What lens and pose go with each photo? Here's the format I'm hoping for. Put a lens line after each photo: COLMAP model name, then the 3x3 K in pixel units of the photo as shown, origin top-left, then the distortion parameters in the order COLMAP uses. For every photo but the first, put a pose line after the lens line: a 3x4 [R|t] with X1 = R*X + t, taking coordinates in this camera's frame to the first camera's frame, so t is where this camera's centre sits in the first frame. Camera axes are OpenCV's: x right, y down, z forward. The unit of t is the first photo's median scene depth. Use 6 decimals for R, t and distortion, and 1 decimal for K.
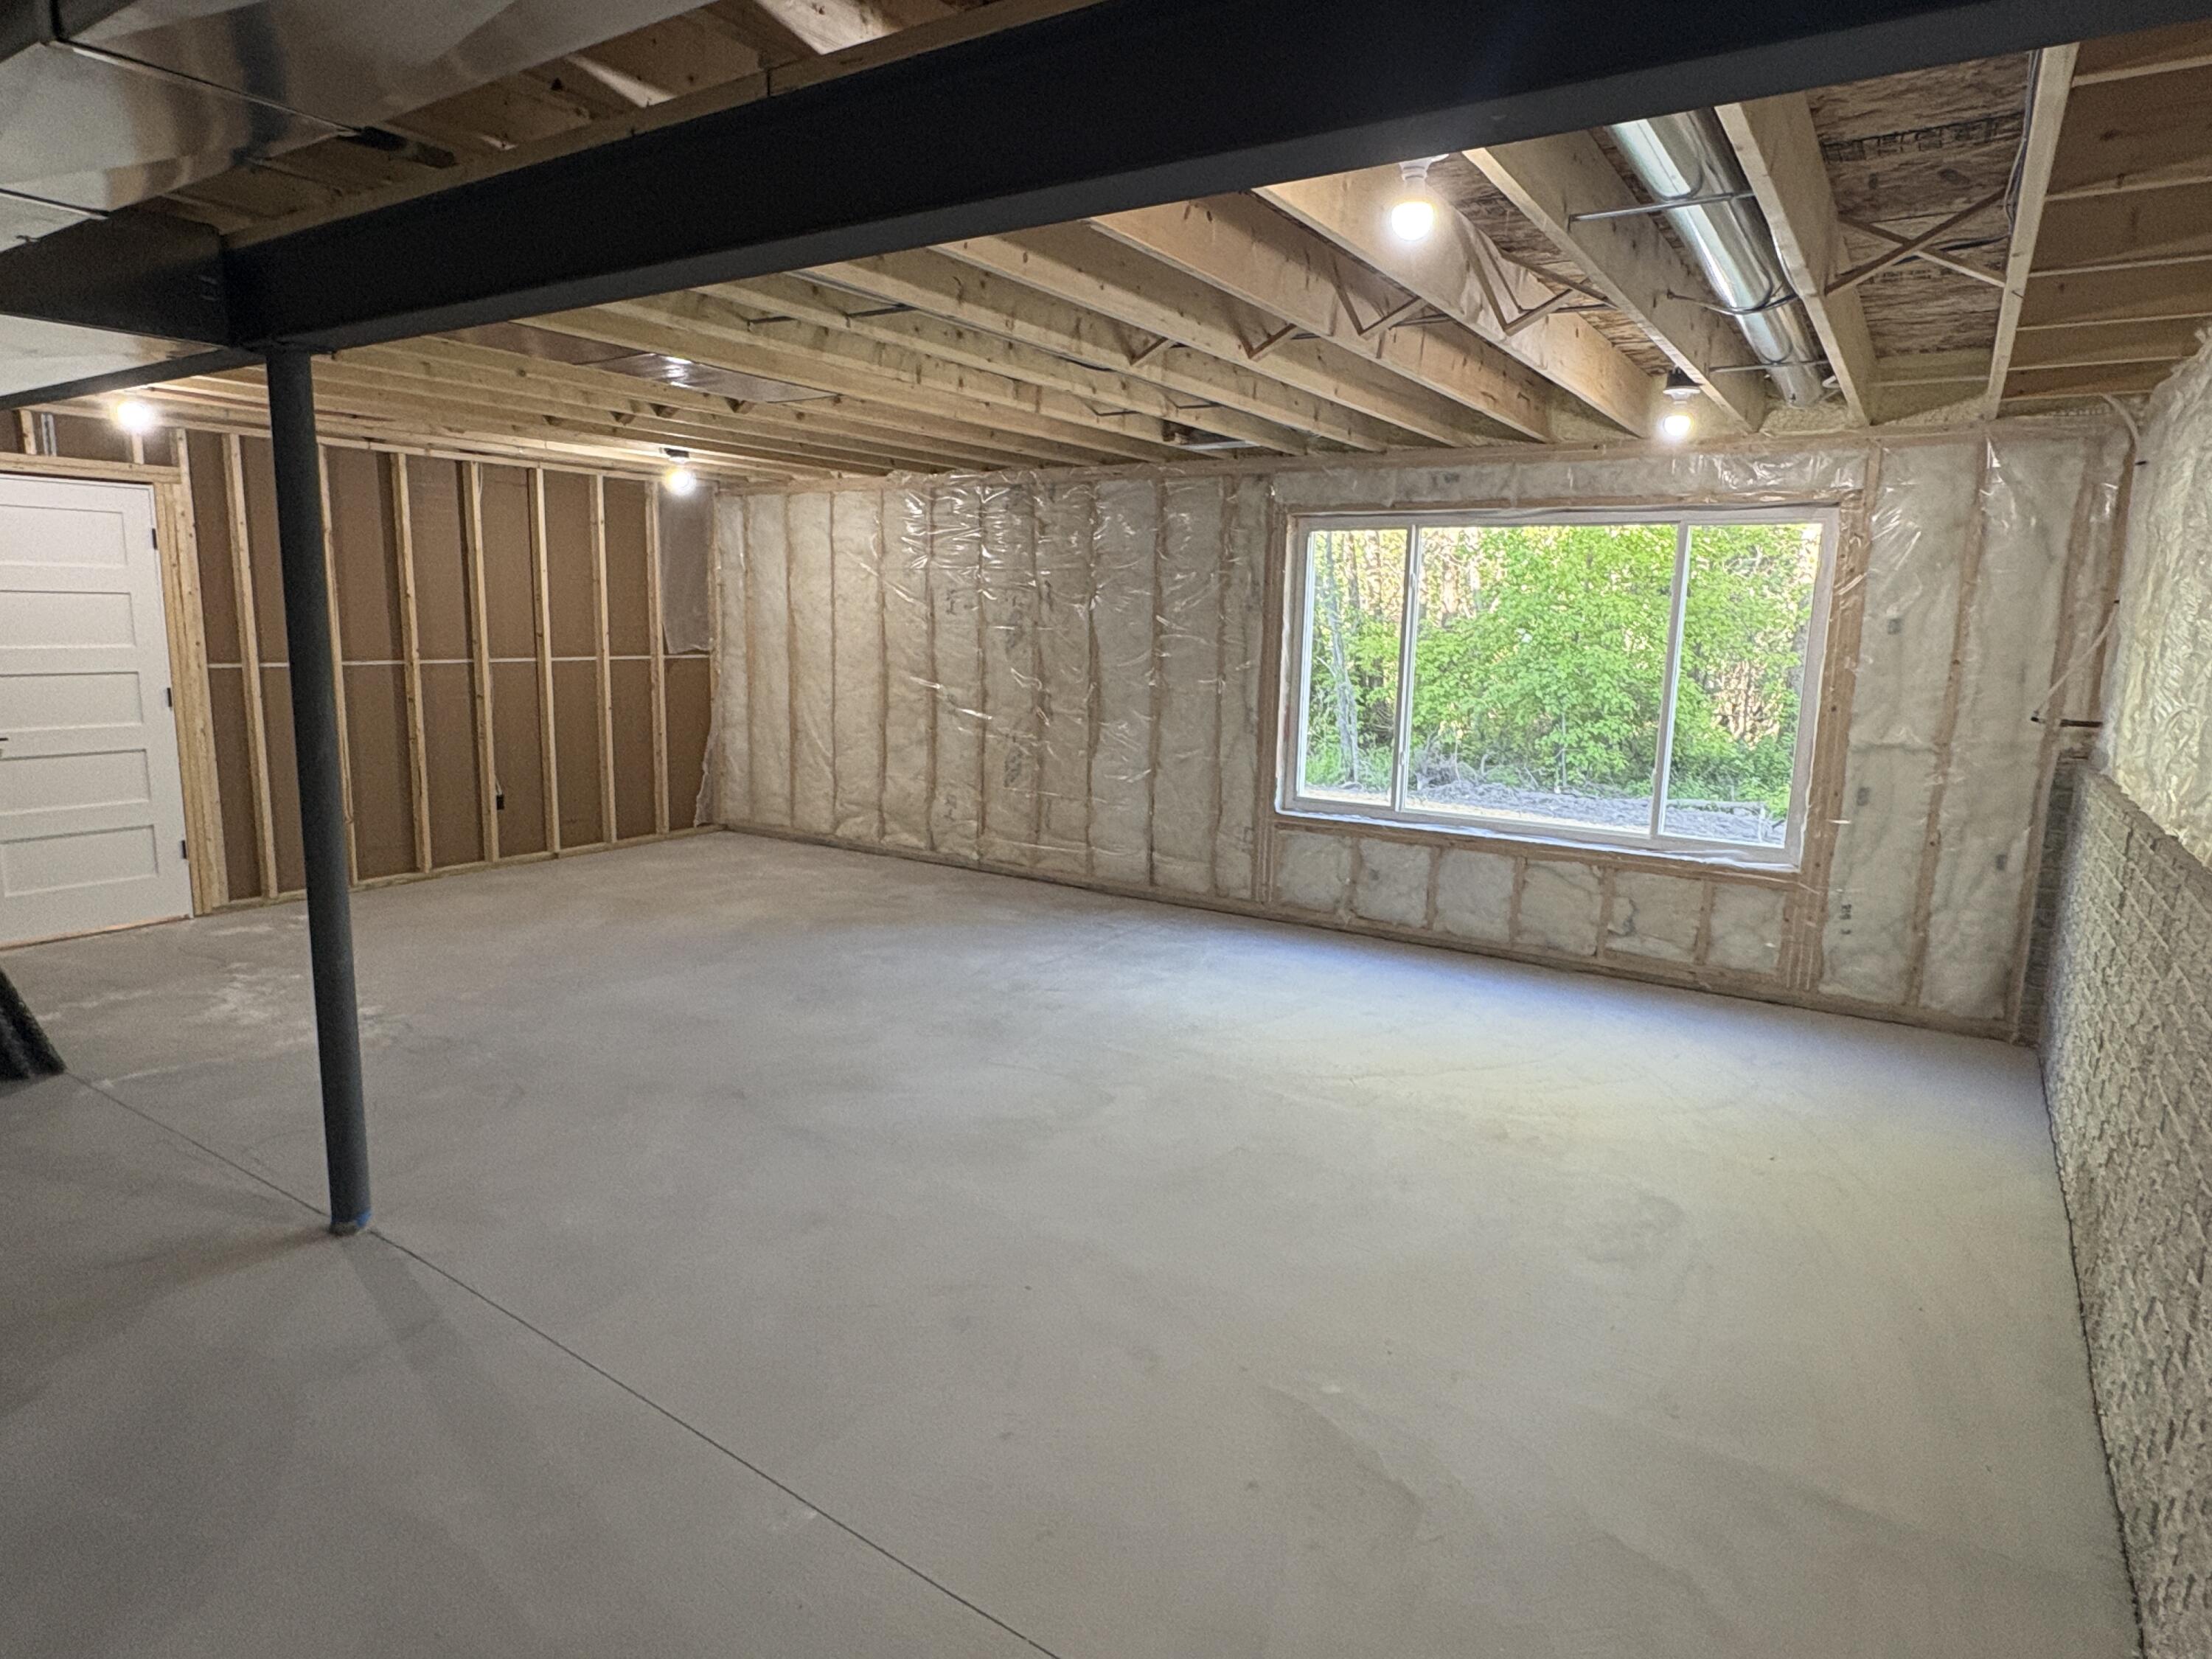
lens RADIAL K [[1271.0, 0, 1103.4], [0, 1271.0, 827.1], [0, 0, 1]] dist [-0.000211, 0.000446]
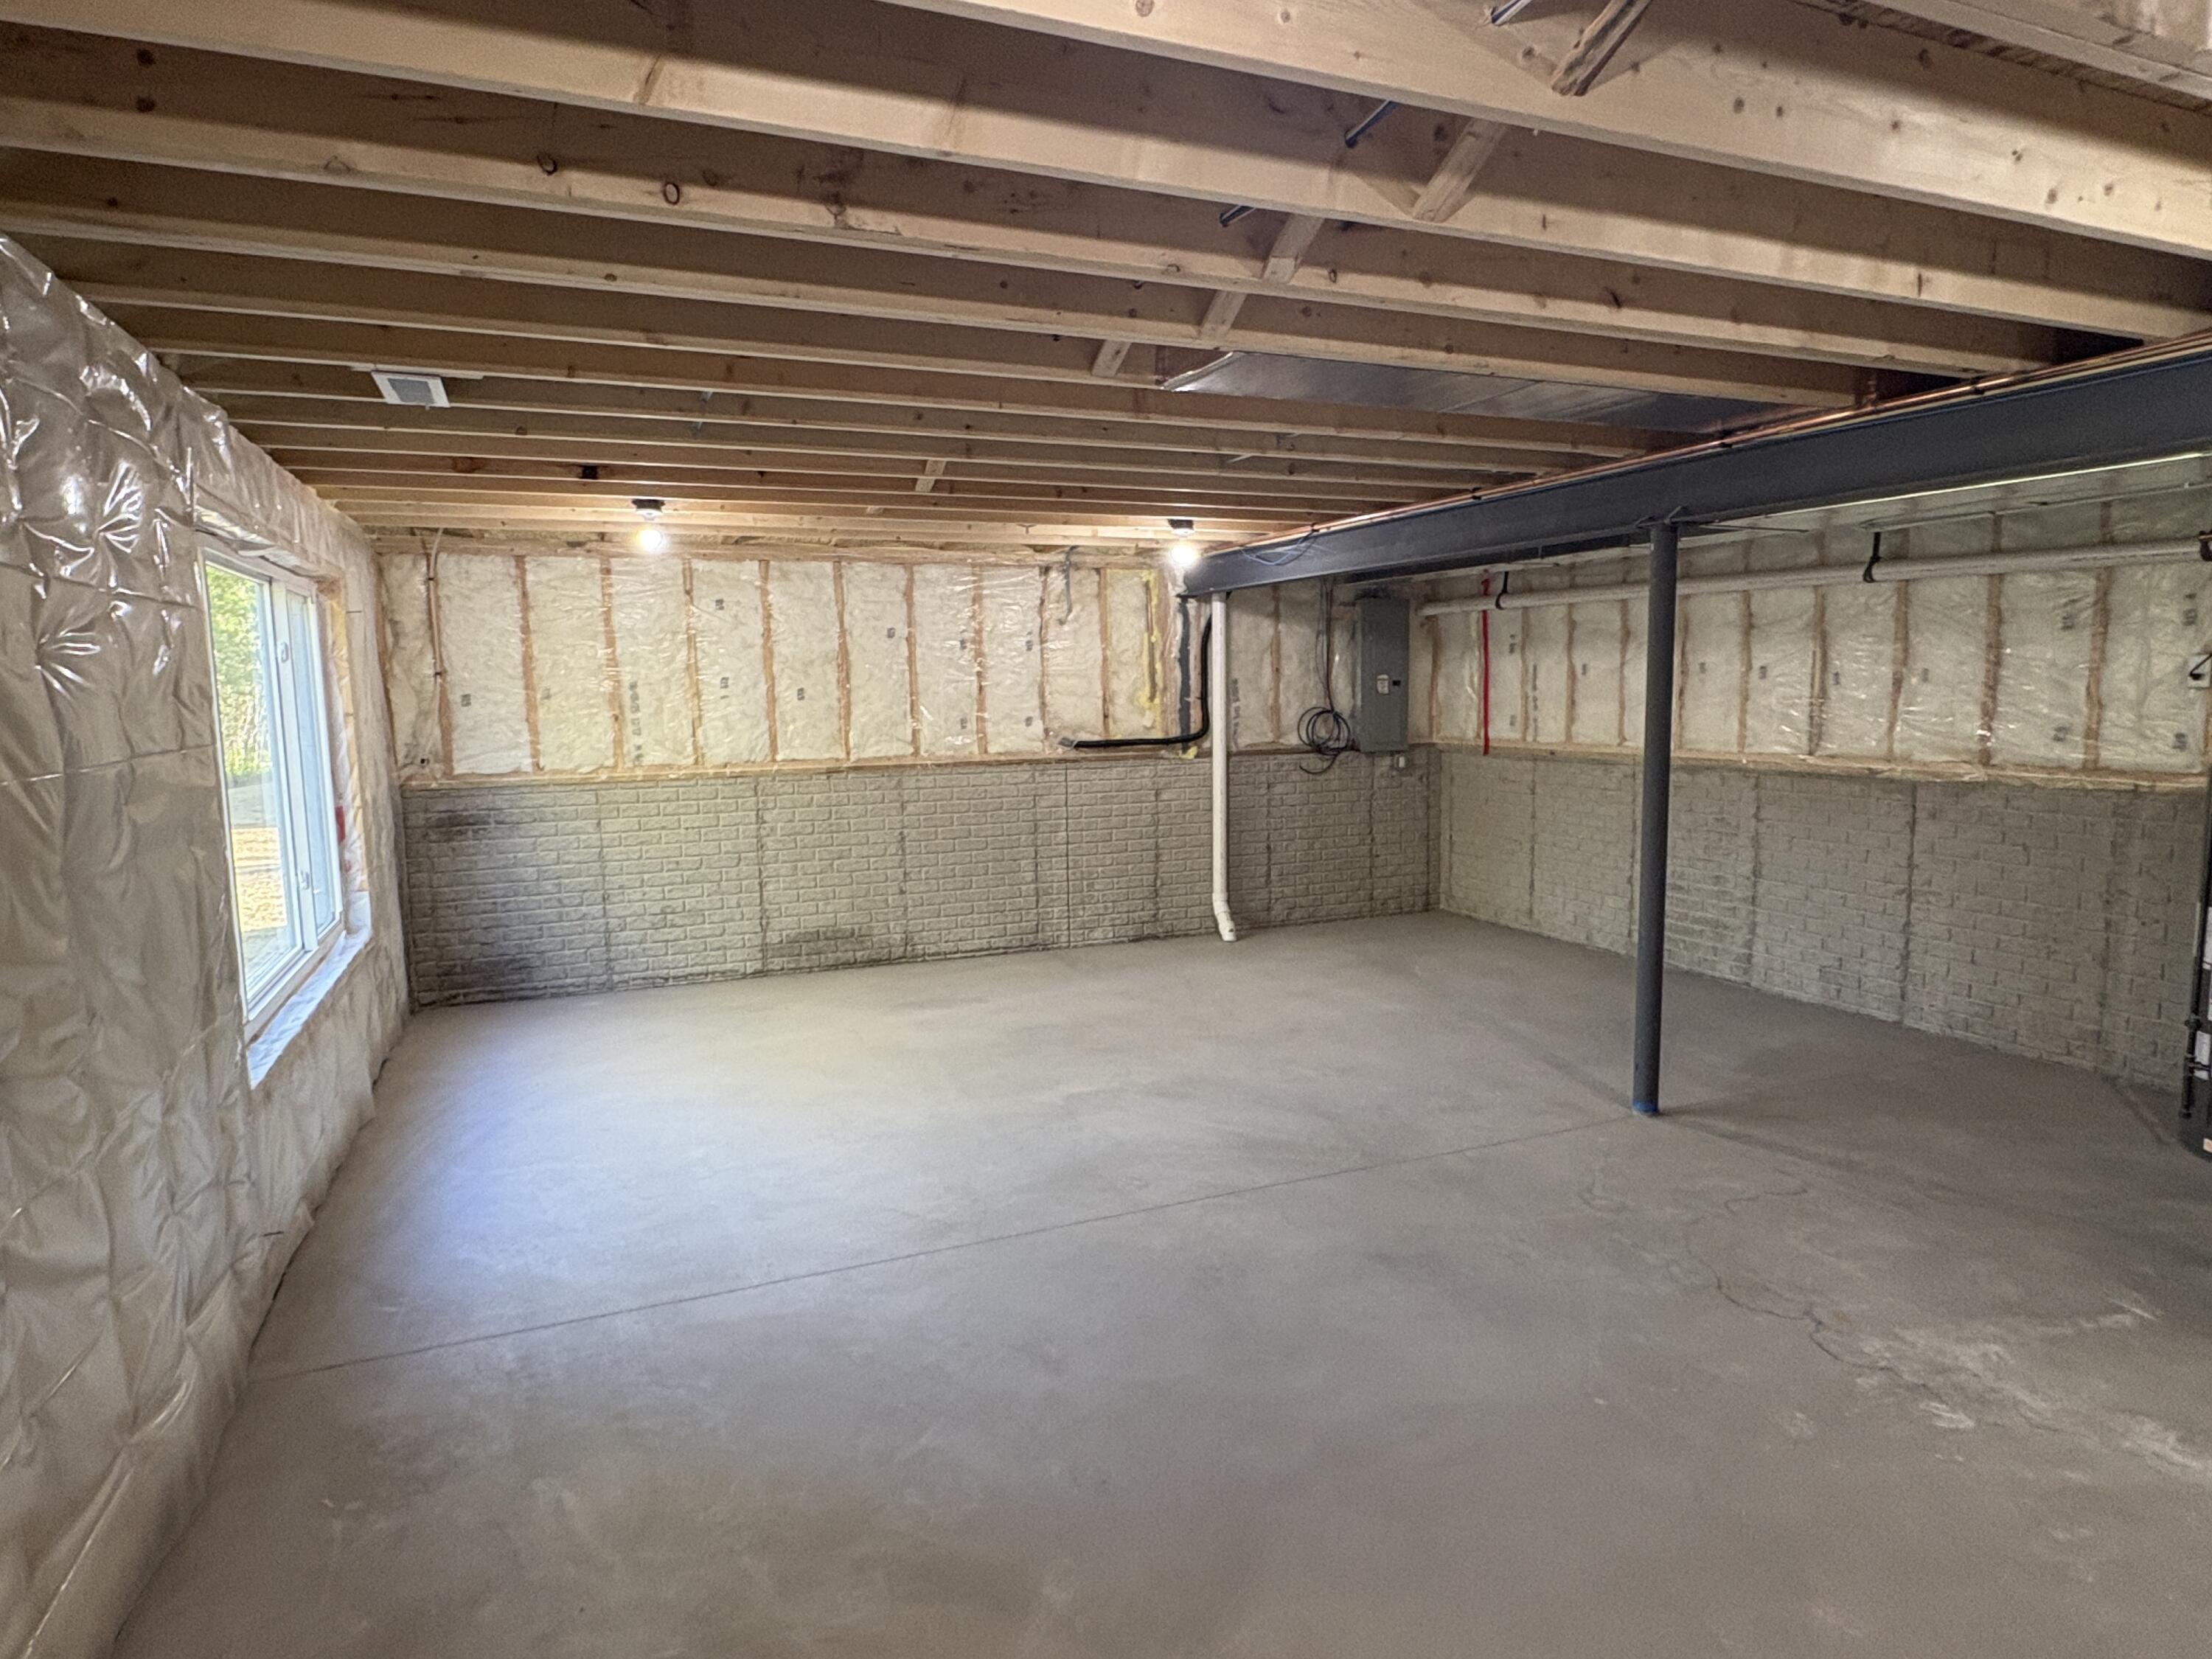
lens RADIAL K [[1271.0, 0, 1103.4], [0, 1271.0, 827.1], [0, 0, 1]] dist [-0.000211, 0.000446]
pose [[-0.836826, -0.068019, 0.543227, -0.561422], [0.089270, 0.962019, 0.257975, -0.289081], [-0.540142, 0.264374, -0.798970, 1.608631]]
